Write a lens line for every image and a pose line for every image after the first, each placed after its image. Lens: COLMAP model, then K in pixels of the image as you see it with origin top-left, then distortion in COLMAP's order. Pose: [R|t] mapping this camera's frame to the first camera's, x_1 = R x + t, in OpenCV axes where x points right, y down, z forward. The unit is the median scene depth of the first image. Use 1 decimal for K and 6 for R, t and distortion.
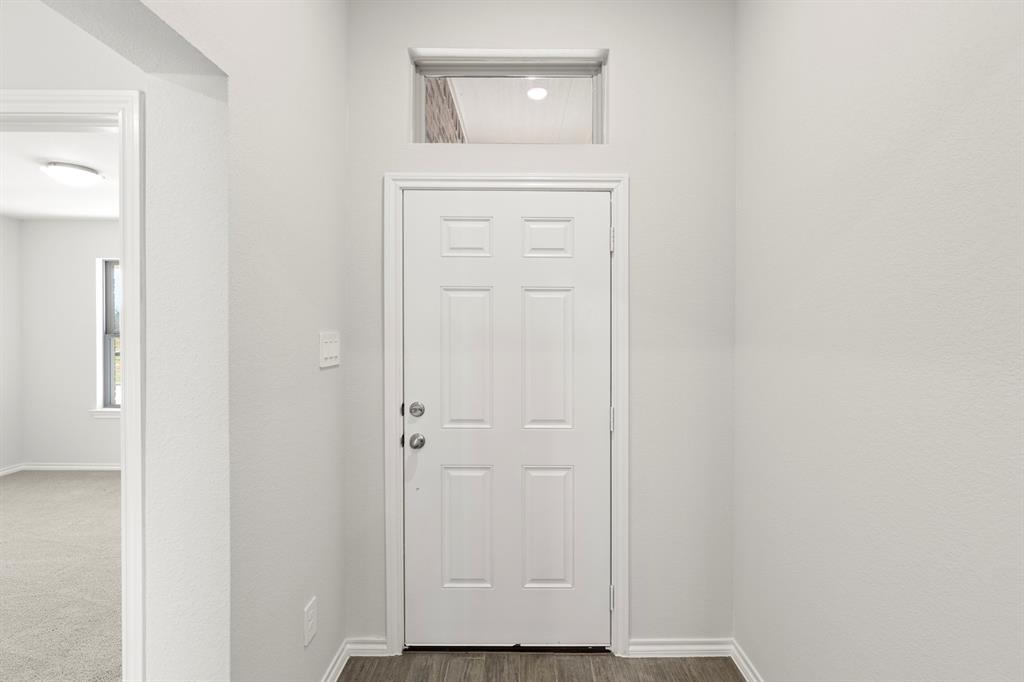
lens RADIAL K [[437.9, 0, 508.6], [0, 437.9, 337.8], [0, 0, 1]] dist [-0.008720, 0.004074]
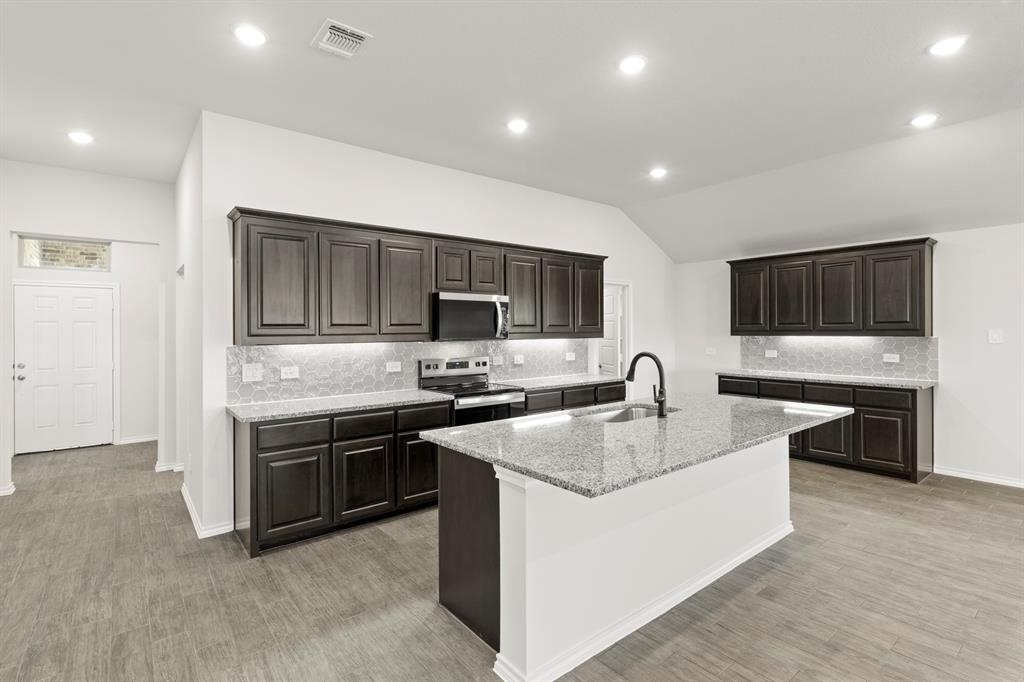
lens RADIAL K [[480.3, 0, 511.2], [0, 480.3, 326.8], [0, 0, 1]] dist [-0.000412, -0.000479]
pose [[0.773588, -0.002247, 0.633685, 0.262513], [0.012247, 0.999860, -0.011405, -0.010656], [-0.633570, 0.016583, 0.773507, -3.272262]]
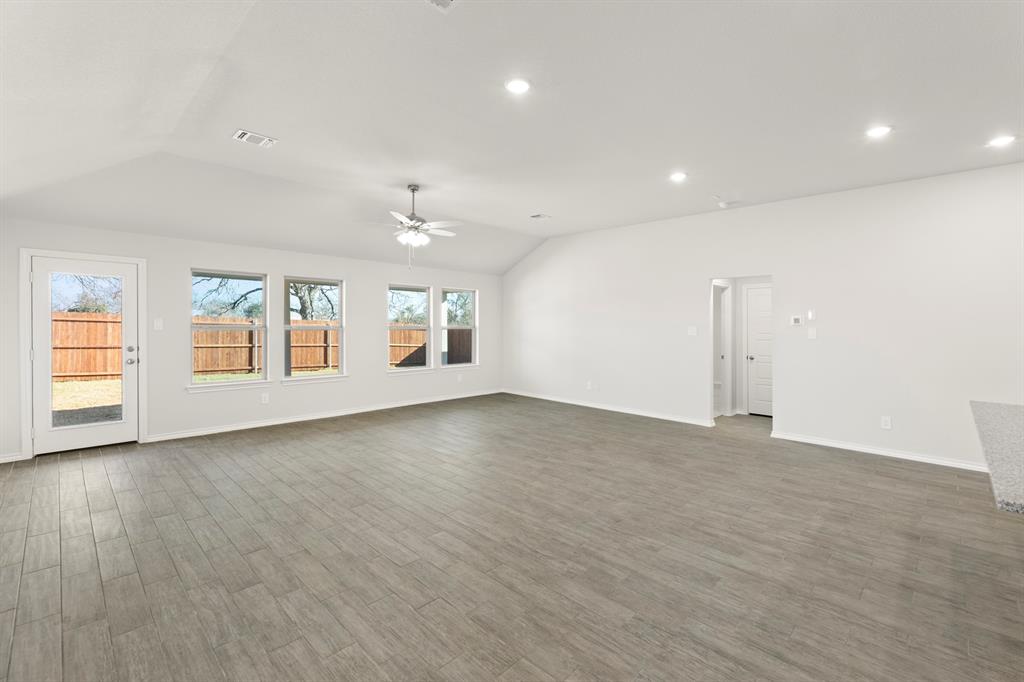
lens RADIAL K [[430.6, 0, 523.7], [0, 430.6, 328.7], [0, 0, 1]] dist [-0.002839, -0.000341]
pose [[-0.687112, -0.000138, -0.726551, 3.318574], [-0.020007, 0.999624, 0.018732, -0.002207], [0.726276, 0.027407, -0.686857, -2.821407]]
